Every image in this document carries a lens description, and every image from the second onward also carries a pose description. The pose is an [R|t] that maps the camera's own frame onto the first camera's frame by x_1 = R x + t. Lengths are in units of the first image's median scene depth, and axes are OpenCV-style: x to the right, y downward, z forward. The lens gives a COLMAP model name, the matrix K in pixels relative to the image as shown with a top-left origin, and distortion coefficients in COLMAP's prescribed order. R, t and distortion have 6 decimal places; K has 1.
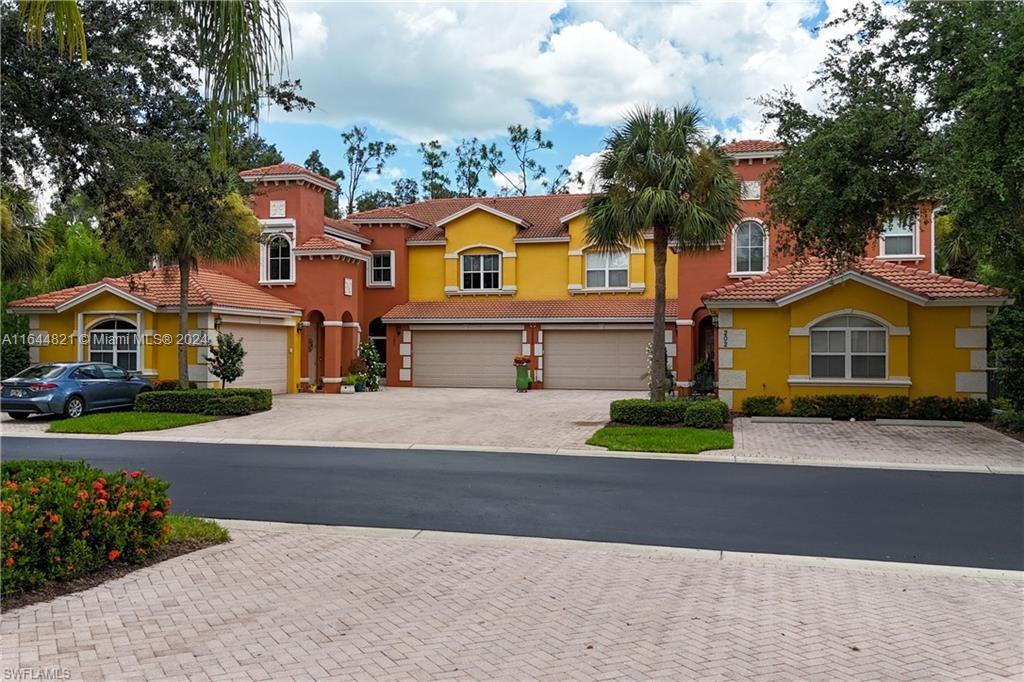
lens RADIAL K [[900.6, 0, 514.6], [0, 900.6, 339.5], [0, 0, 1]] dist [0.063200, -0.049269]
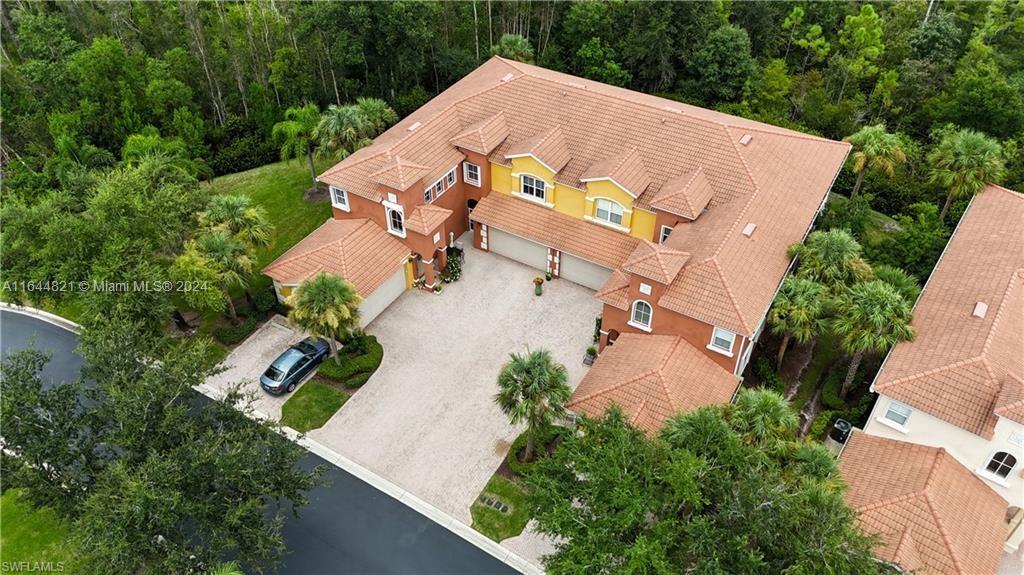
lens RADIAL K [[752.8, 0, 511.8], [0, 752.8, 288.3], [0, 0, 1]] dist [0.081262, -0.085836]
pose [[0.953076, 0.191994, -0.234059, 0.285261], [0.012641, 0.747246, 0.664427, -0.877944], [0.302466, -0.636208, 0.709756, -0.024159]]
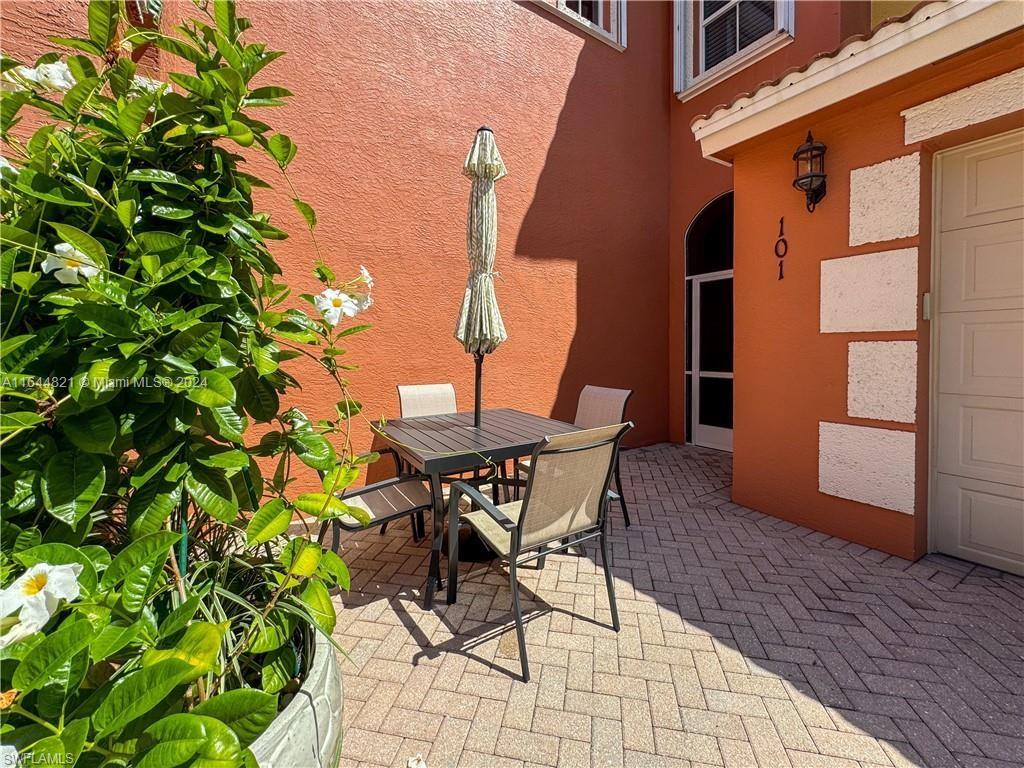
lens RADIAL K [[420.8, 0, 536.6], [0, 420.8, 348.8], [0, 0, 1]] dist [-0.004437, -0.000342]
pose [[0.761079, 0.000713, -0.648659, -0.125405], [0.008126, 0.999910, 0.010634, 0.019979], [0.648608, -0.013365, 0.761005, 0.971510]]
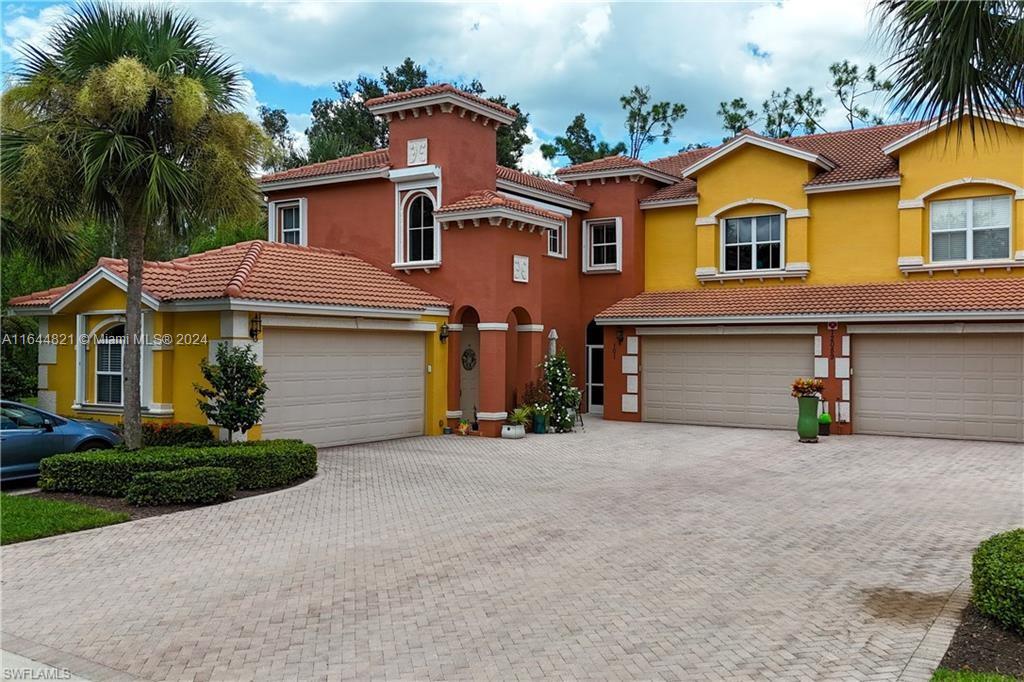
lens RADIAL K [[900.6, 0, 556.0], [0, 900.6, 338.6], [0, 0, 1]] dist [0.063200, -0.049269]
pose [[0.946471, -0.002957, -0.322777, 0.041787], [0.002556, 0.999995, -0.001667, -0.007491], [0.322780, 0.000753, 0.946474, 0.384734]]
